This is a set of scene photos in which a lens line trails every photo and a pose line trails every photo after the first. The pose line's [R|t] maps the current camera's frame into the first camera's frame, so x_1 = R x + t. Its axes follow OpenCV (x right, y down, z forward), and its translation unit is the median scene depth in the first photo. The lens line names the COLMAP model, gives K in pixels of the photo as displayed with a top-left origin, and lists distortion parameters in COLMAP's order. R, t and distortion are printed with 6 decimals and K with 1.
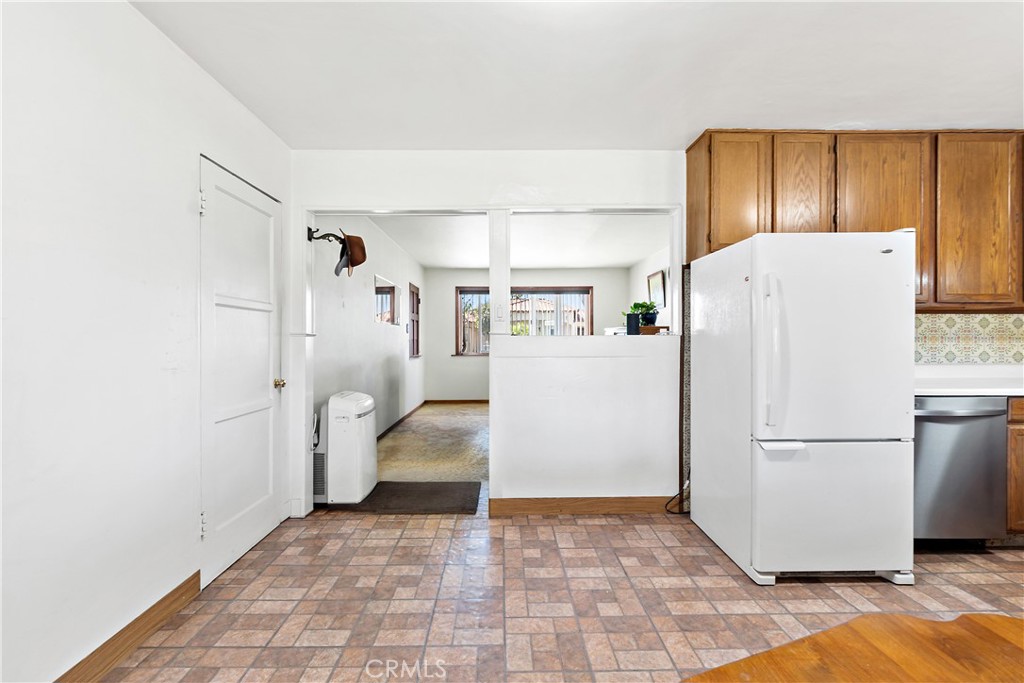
lens RADIAL K [[453.6, 0, 507.7], [0, 453.6, 339.5], [0, 0, 1]] dist [0.000471, -0.000016]
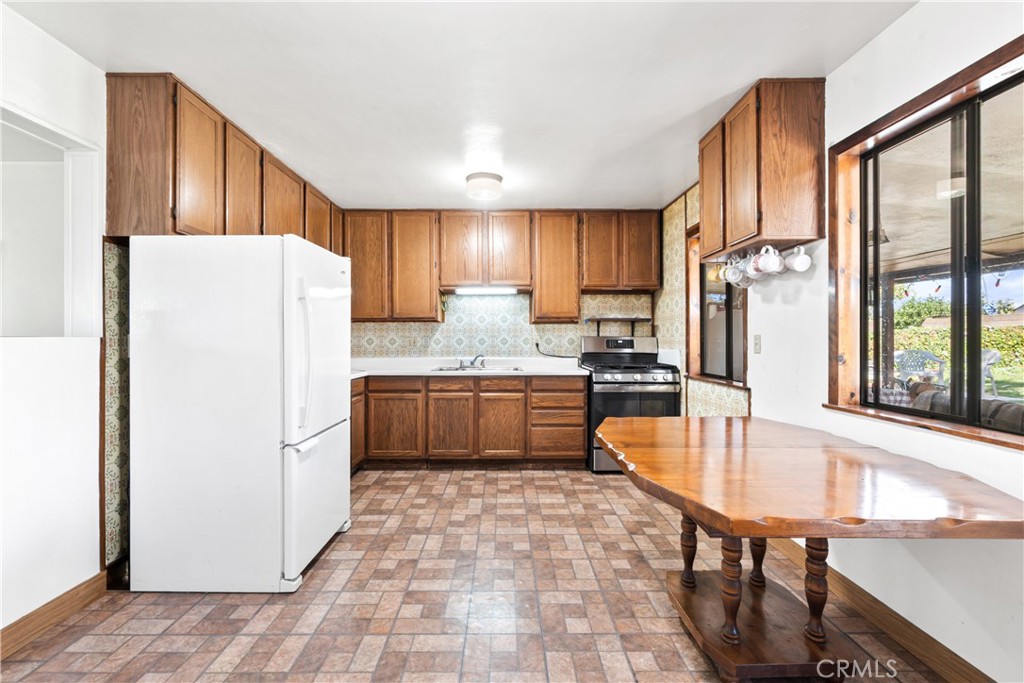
lens RADIAL K [[453.6, 0, 507.7], [0, 453.6, 339.5], [0, 0, 1]] dist [0.000471, -0.000016]
pose [[0.002574, -0.000791, 0.999996, -0.340125], [0.006172, 0.999981, 0.000775, -0.003448], [-0.999978, 0.006170, 0.002579, 0.423152]]
